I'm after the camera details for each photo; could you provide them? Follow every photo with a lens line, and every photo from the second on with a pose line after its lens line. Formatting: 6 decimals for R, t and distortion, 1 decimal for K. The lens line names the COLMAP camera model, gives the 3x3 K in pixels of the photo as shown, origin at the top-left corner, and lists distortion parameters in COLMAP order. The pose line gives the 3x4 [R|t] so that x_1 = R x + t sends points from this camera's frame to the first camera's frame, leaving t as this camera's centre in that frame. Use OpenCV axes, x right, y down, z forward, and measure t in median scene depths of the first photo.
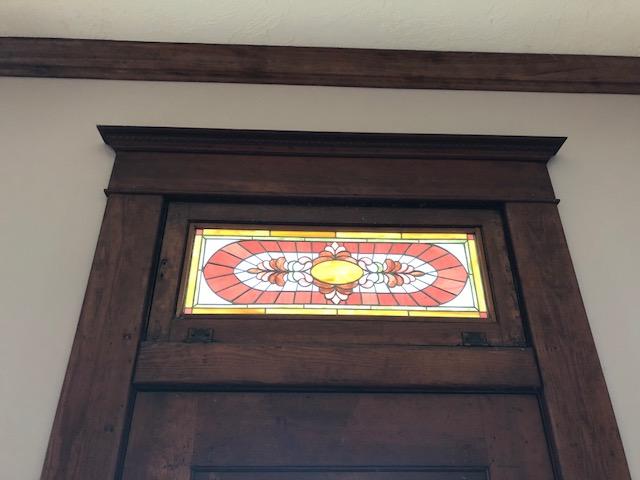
lens RADIAL K [[526.9, 0, 320.7], [0, 526.9, 243.0], [0, 0, 1]] dist [0.024329, -0.022575]
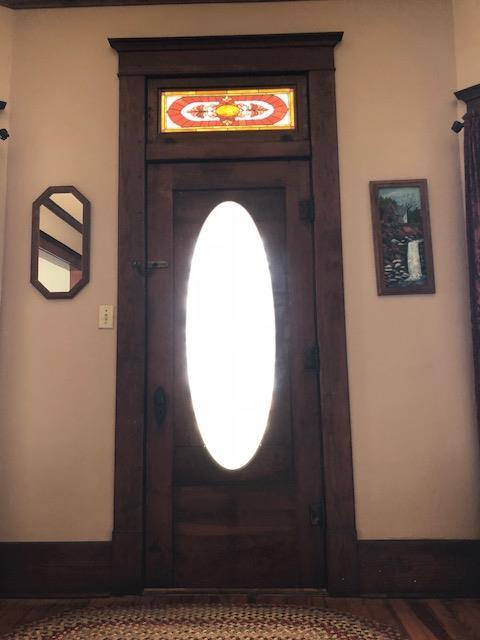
lens RADIAL K [[526.9, 0, 240.4], [0, 526.9, 316.3], [0, 0, 1]] dist [0.024329, -0.022575]
pose [[0.998256, -0.025134, -0.053410, 0.183670], [0.043265, 0.927074, 0.372374, 0.032482], [0.040156, -0.374035, 0.926545, -1.386254]]
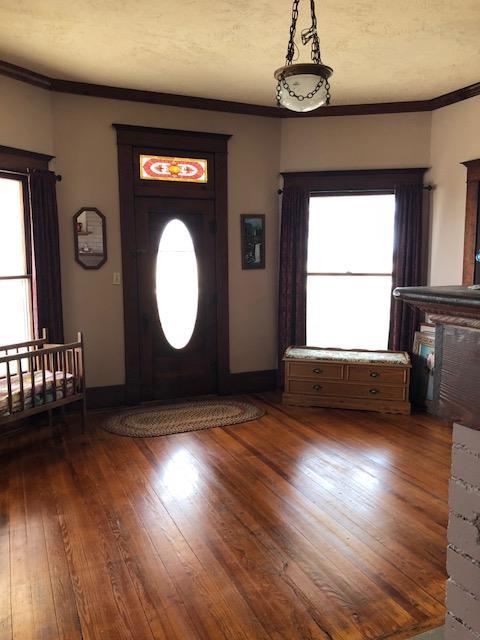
lens RADIAL K [[526.9, 0, 240.6], [0, 526.9, 322.3], [0, 0, 1]] dist [0.024329, -0.022575]
pose [[0.925792, -0.051268, 0.374541, -1.143984], [-0.186031, 0.800710, 0.569434, -1.492936], [-0.329093, -0.596854, 0.731754, -3.038983]]
